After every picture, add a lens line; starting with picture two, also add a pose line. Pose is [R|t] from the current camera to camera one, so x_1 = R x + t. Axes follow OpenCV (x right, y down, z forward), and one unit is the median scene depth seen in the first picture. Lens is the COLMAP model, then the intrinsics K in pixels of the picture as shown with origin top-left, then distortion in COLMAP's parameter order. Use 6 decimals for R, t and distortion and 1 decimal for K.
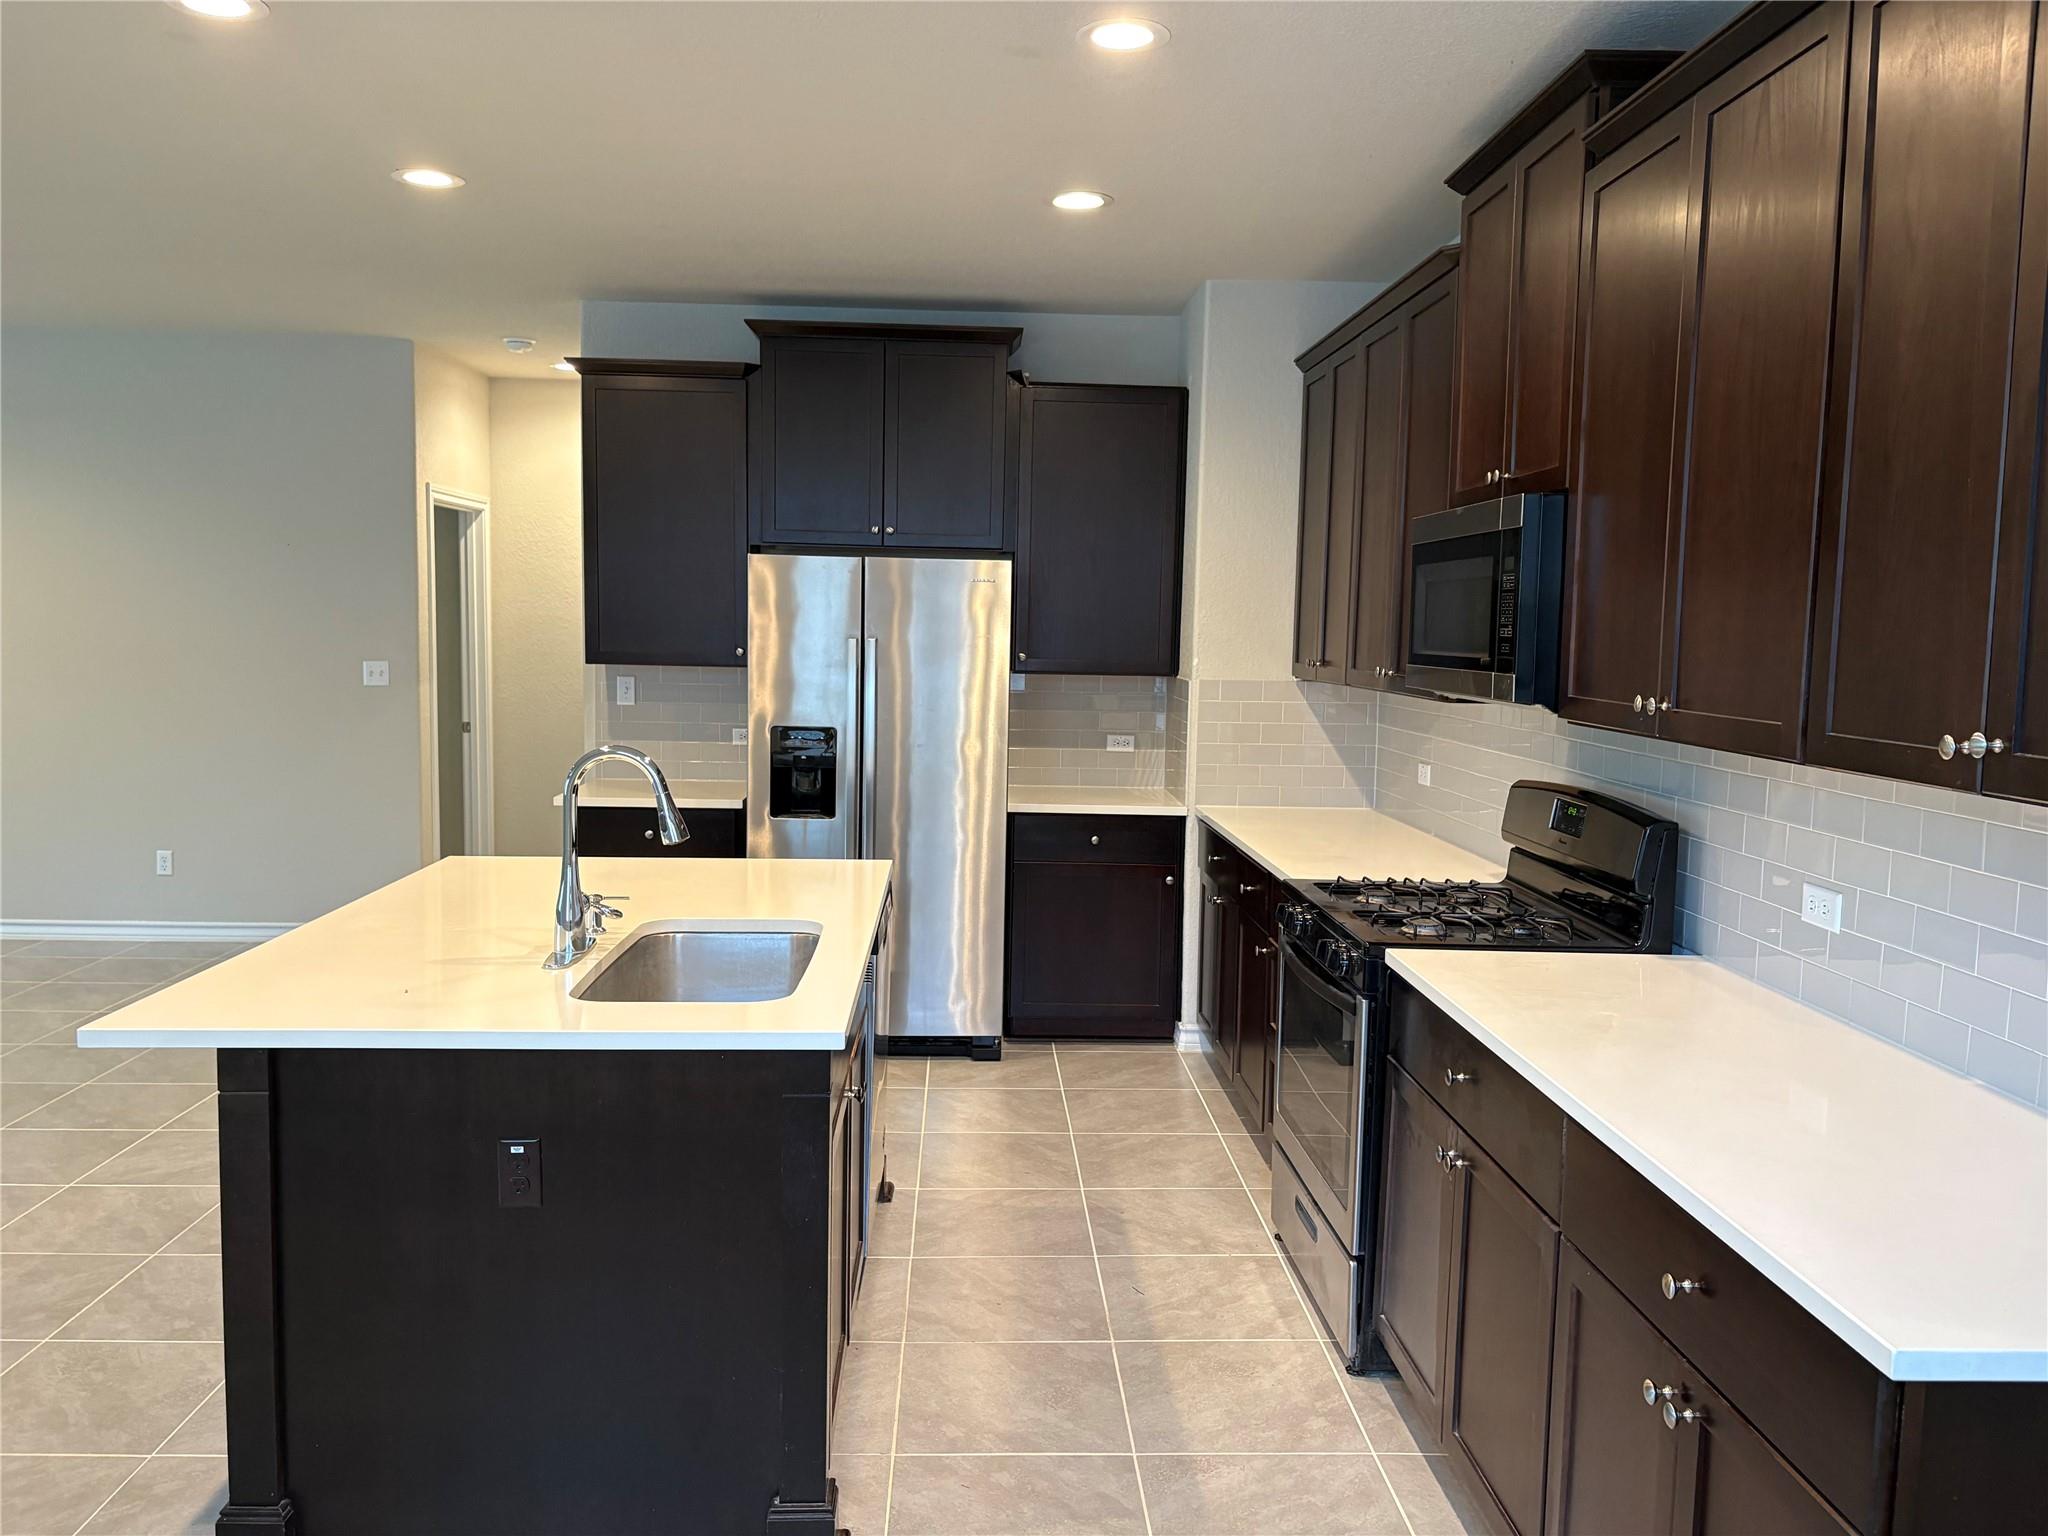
lens RADIAL K [[1551.2, 0, 1003.1], [0, 1551.2, 765.9], [0, 0, 1]] dist [0.048315, -0.029449]
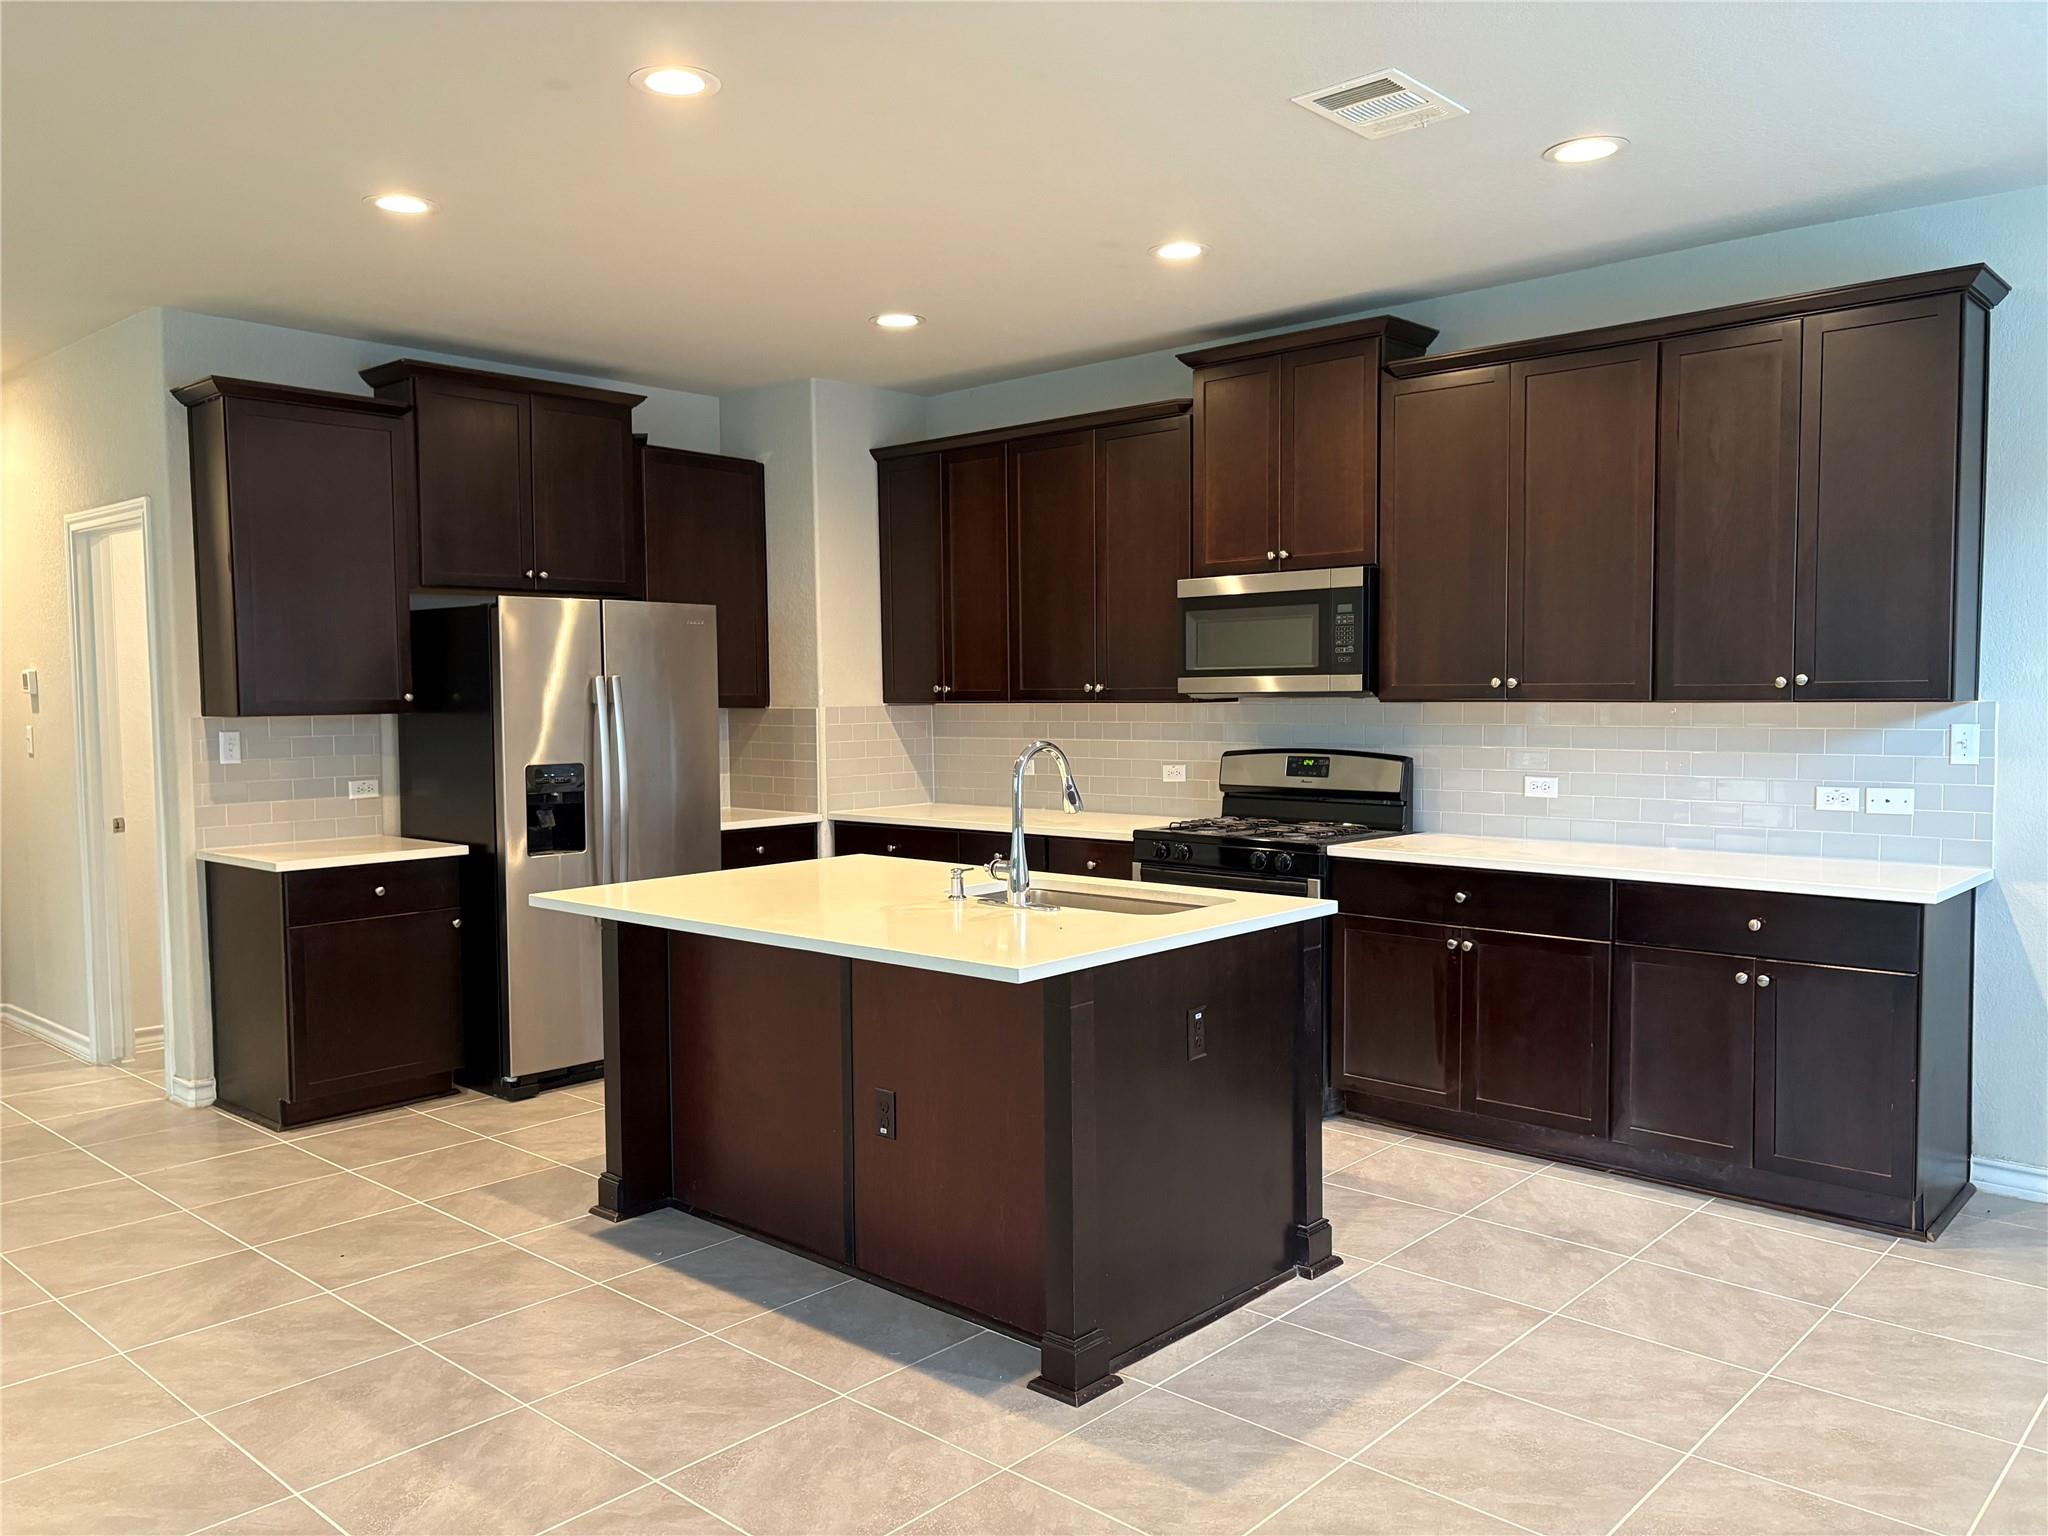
lens RADIAL K [[1551.2, 0, 1009.4], [0, 1551.2, 768.2], [0, 0, 1]] dist [0.048315, -0.029449]
pose [[0.698454, -0.062462, 0.712924, -0.640575], [0.091086, 0.995841, -0.001987, 0.006774], [-0.709835, 0.066325, 0.701238, 0.064081]]
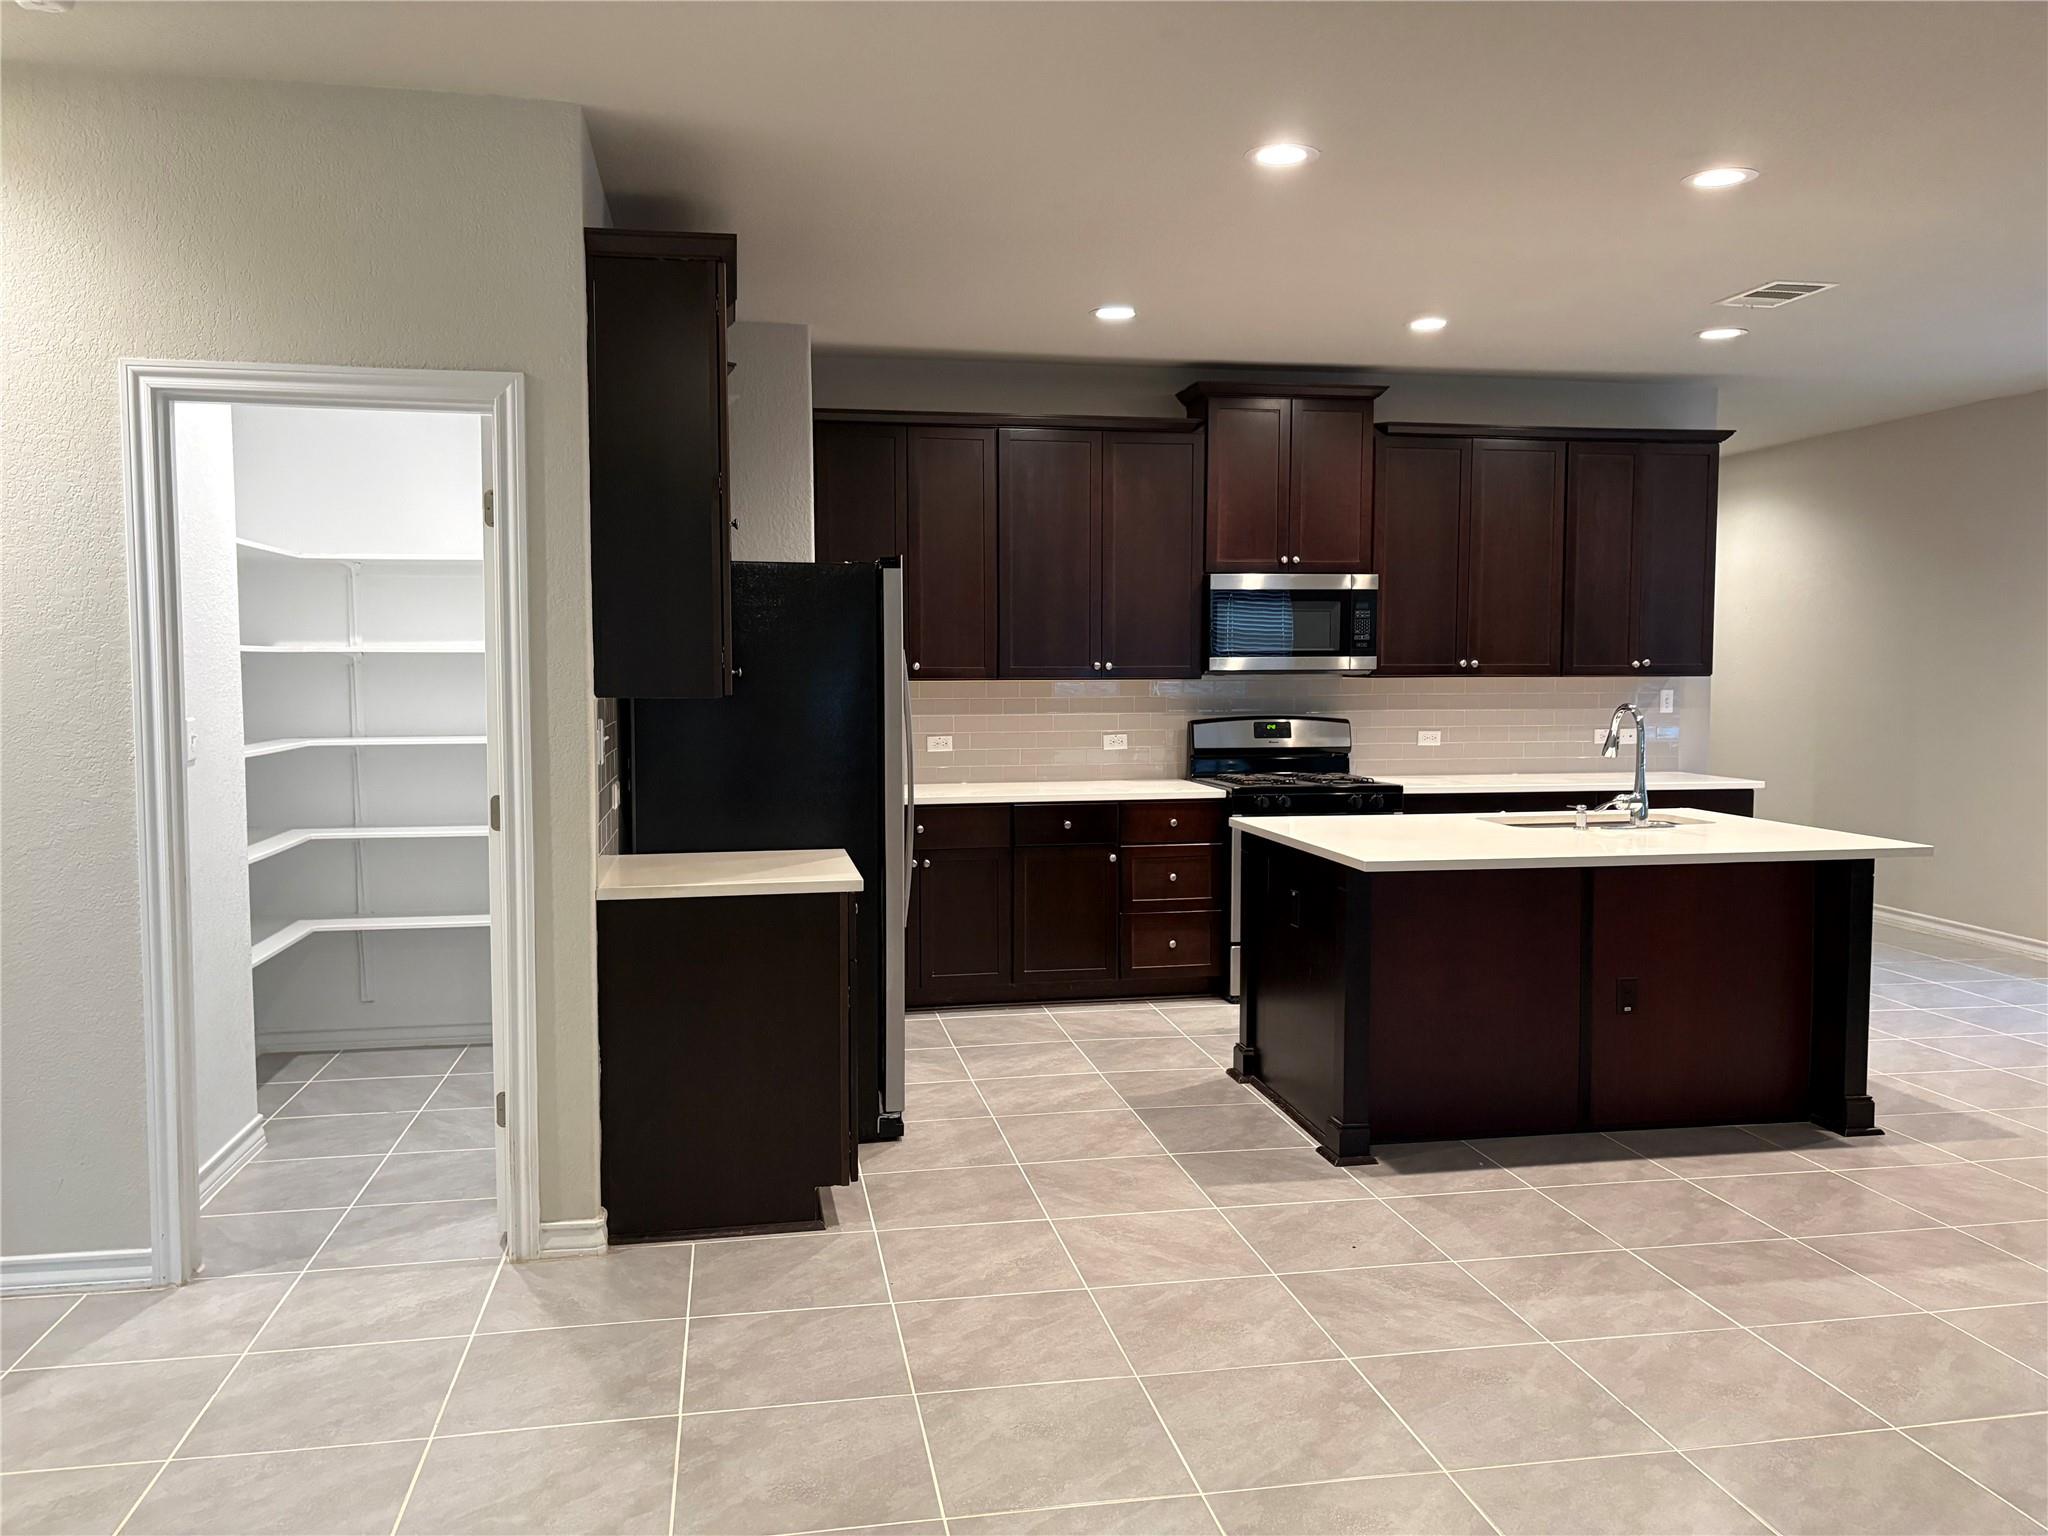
lens RADIAL K [[1551.2, 0, 1026.0], [0, 1551.2, 768.7], [0, 0, 1]] dist [0.048315, -0.029449]
pose [[-0.153637, -0.085352, 0.984434, -1.001079], [0.095295, 0.990339, 0.100736, -0.094833], [-0.983522, 0.109288, -0.144019, 1.030520]]
